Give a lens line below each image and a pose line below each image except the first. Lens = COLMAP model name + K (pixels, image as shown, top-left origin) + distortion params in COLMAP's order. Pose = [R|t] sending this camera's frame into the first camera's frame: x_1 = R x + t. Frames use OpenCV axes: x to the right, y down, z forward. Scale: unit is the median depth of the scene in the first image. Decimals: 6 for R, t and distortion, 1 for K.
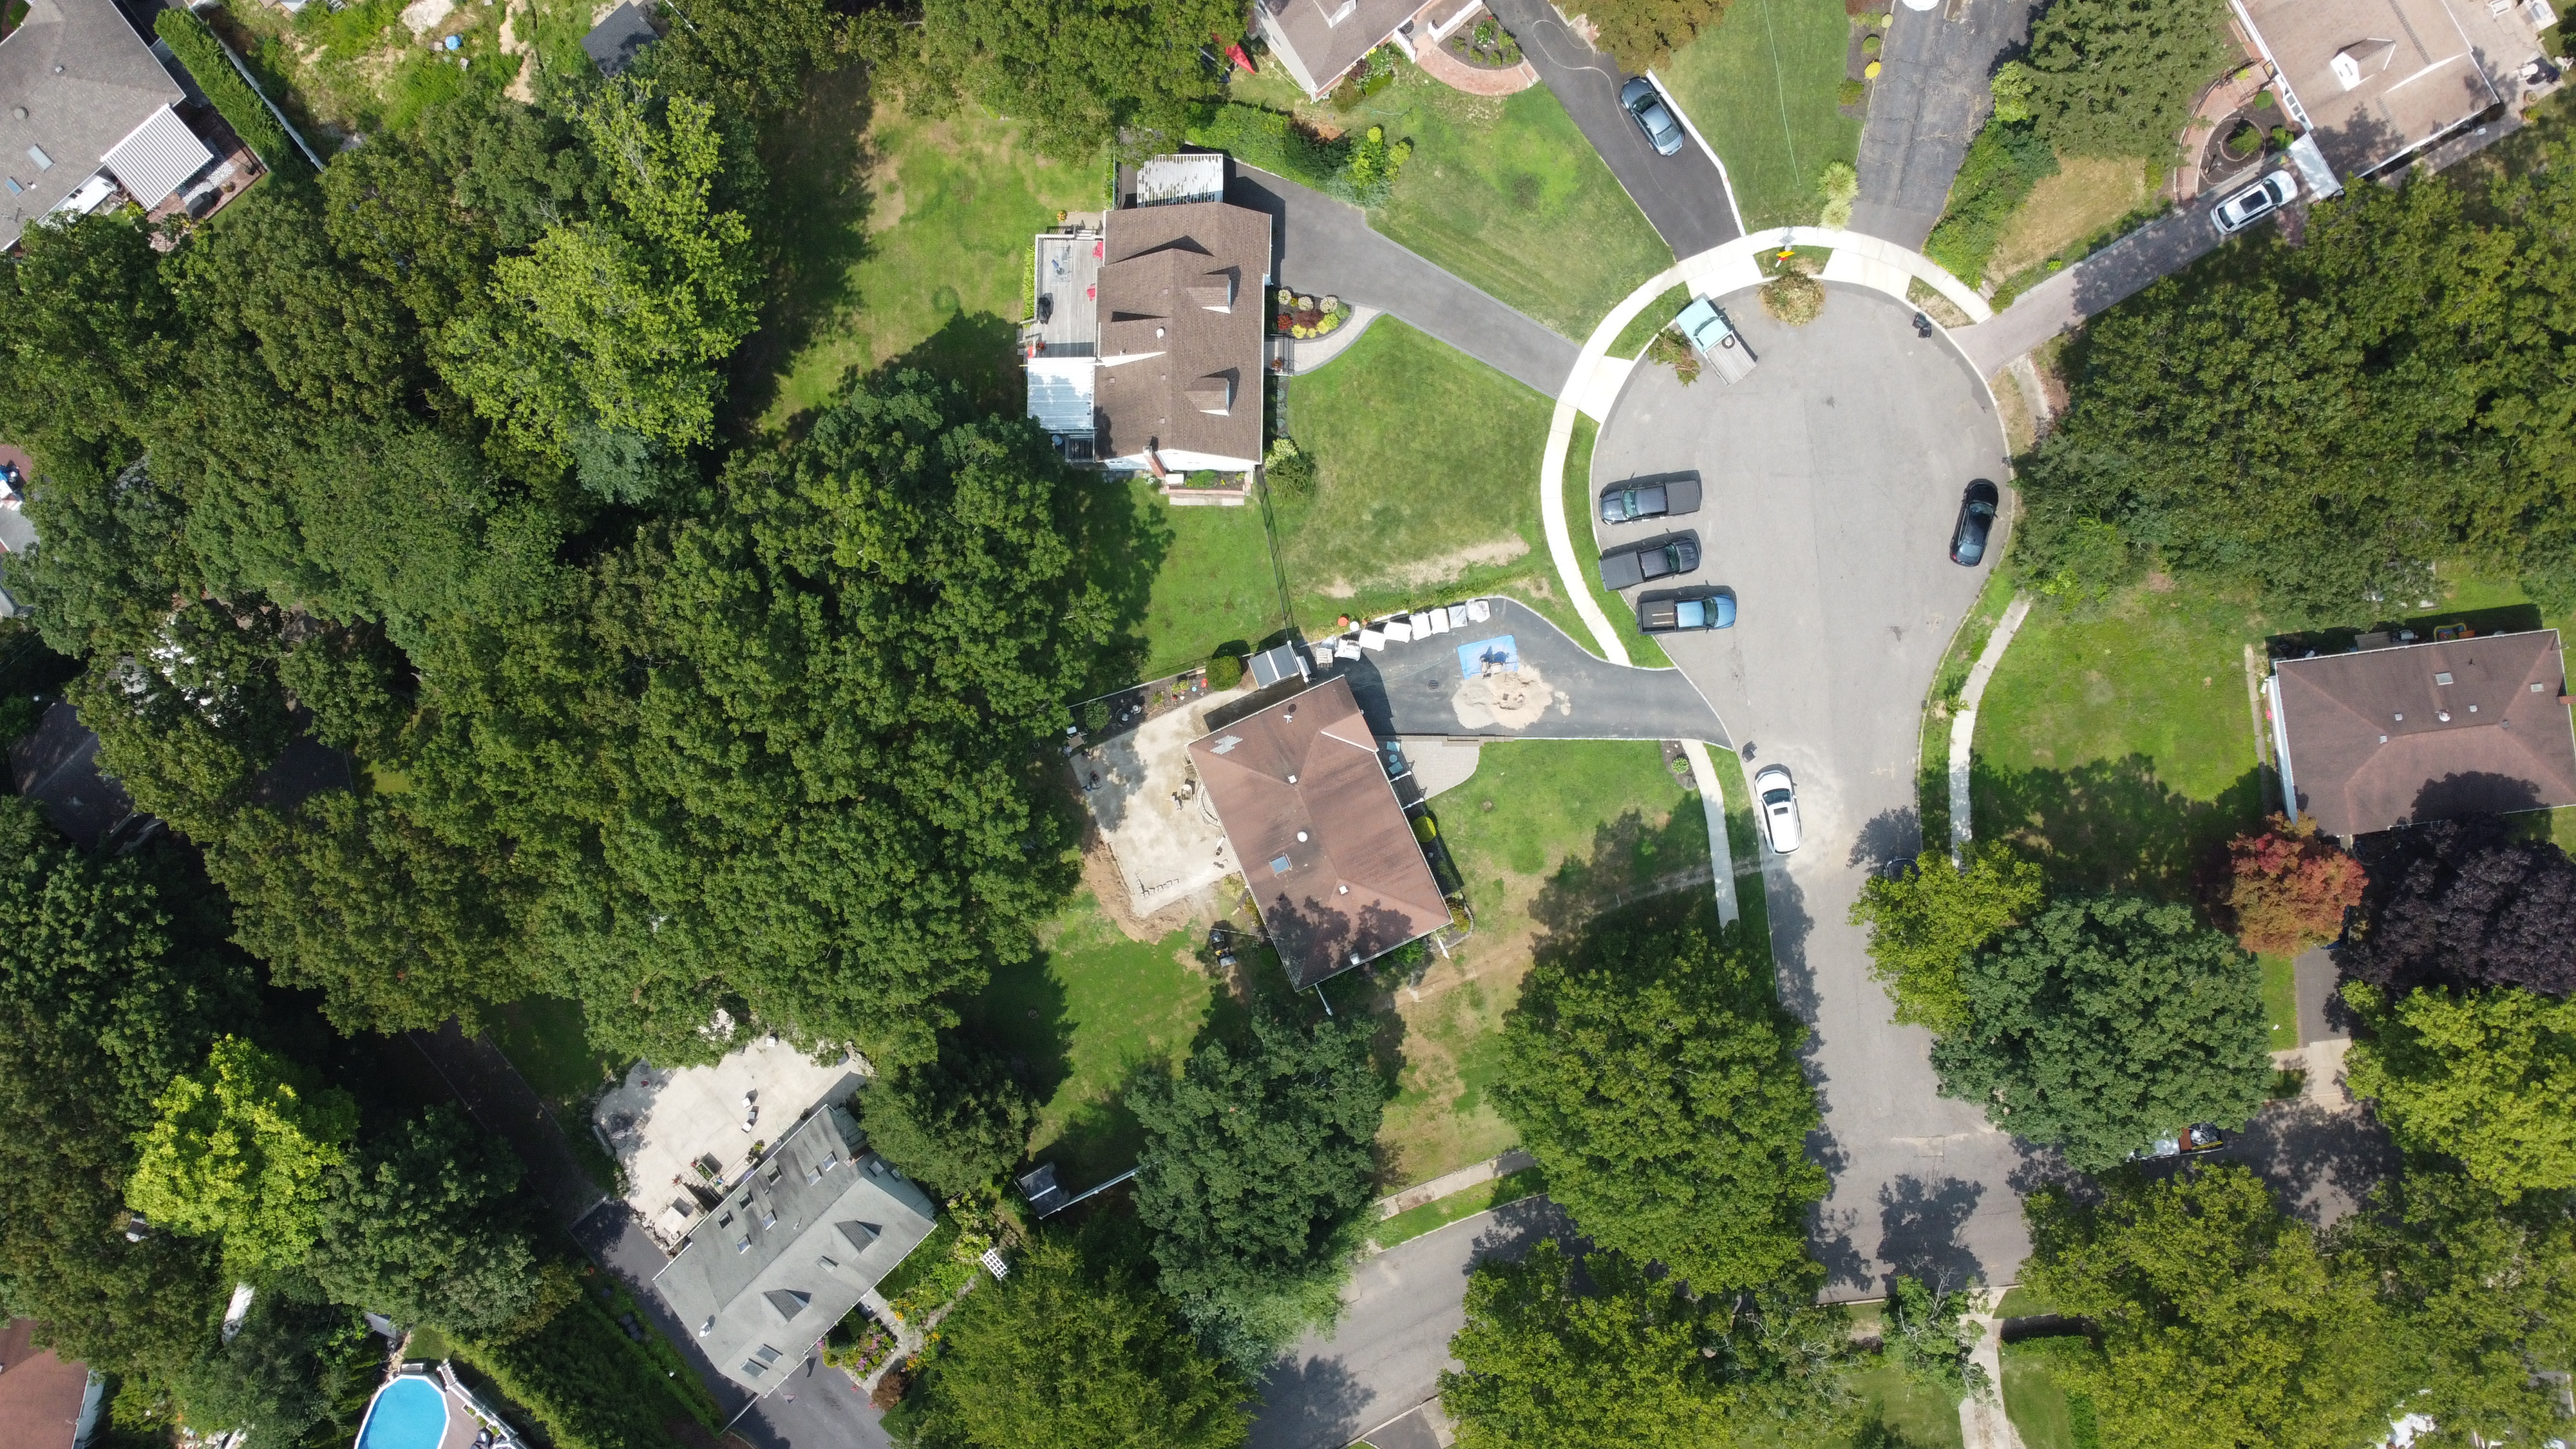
lens RADIAL K [[1853.5, 0, 1334.3], [0, 1853.5, 734.0], [0, 0, 1]] dist [0.039162, -0.000033]
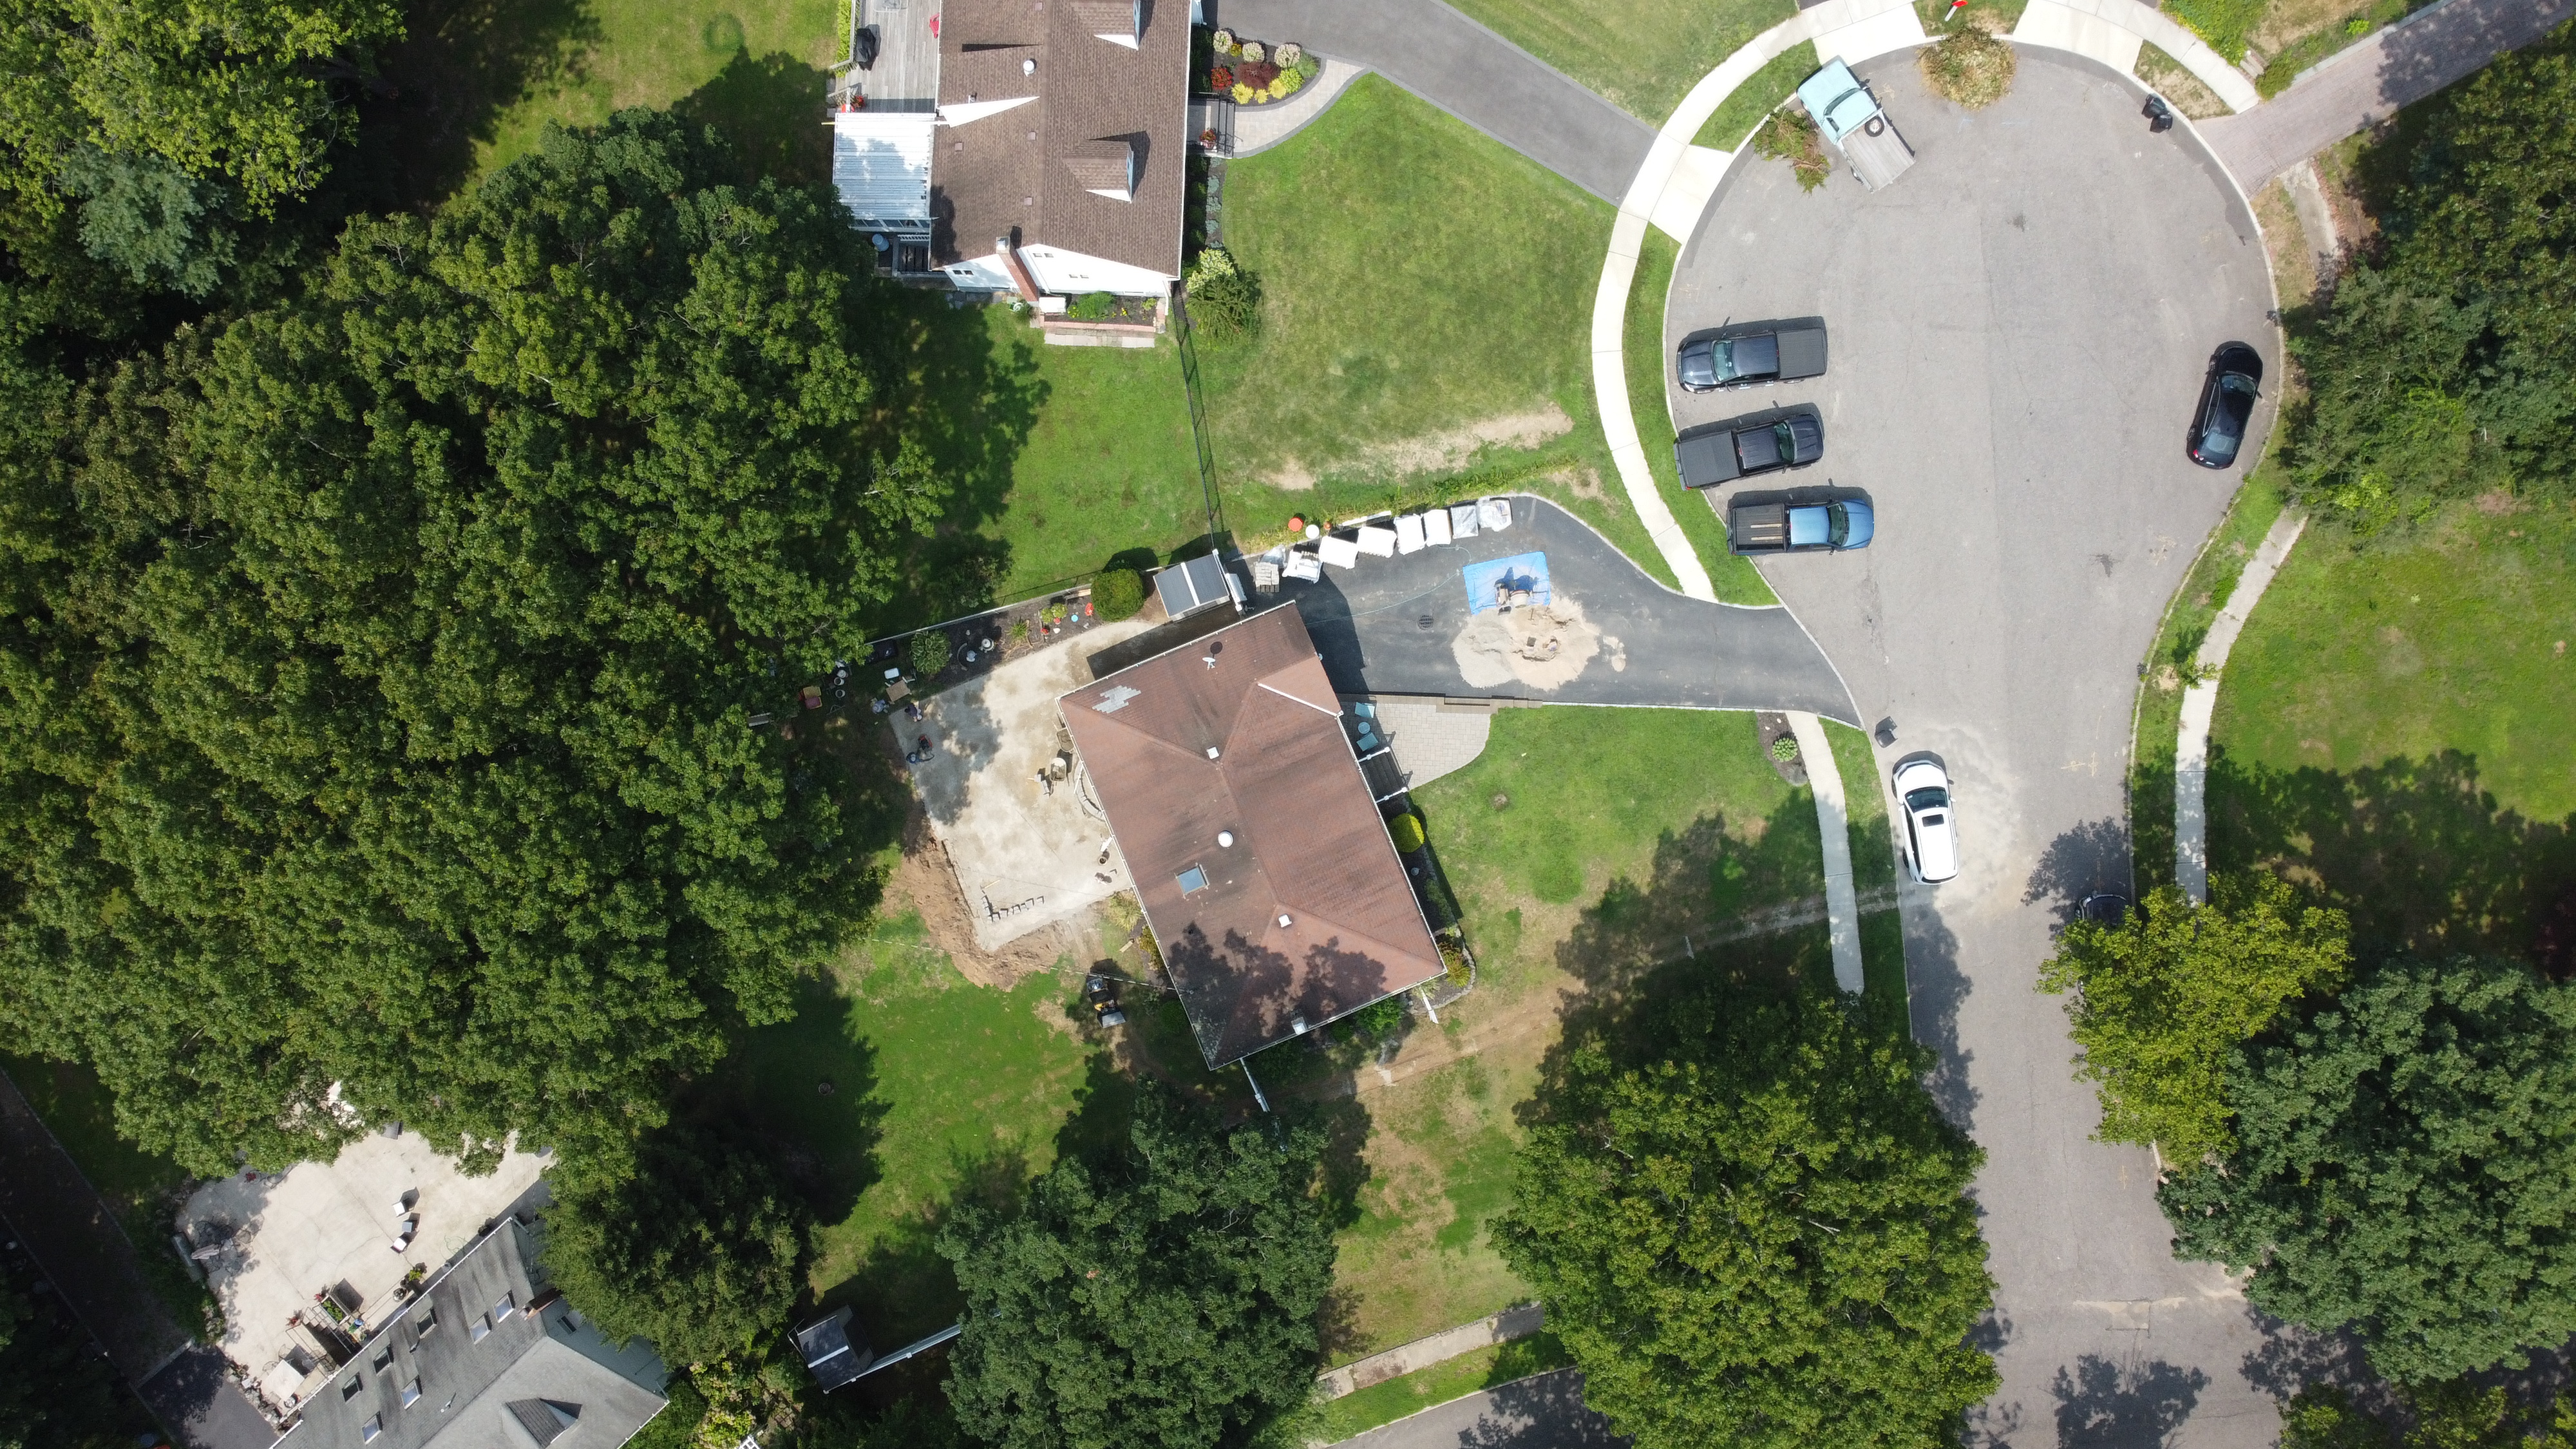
lens RADIAL K [[1896.0, 0, 1332.6], [0, 1896.0, 712.3], [0, 0, 1]] dist [0.026093, 0.003185]
pose [[0.999441, 0.027858, 0.018461, 0.007382], [-0.027628, 0.999539, -0.012584, 0.016814], [-0.018803, 0.012067, 0.999750, 0.309327]]
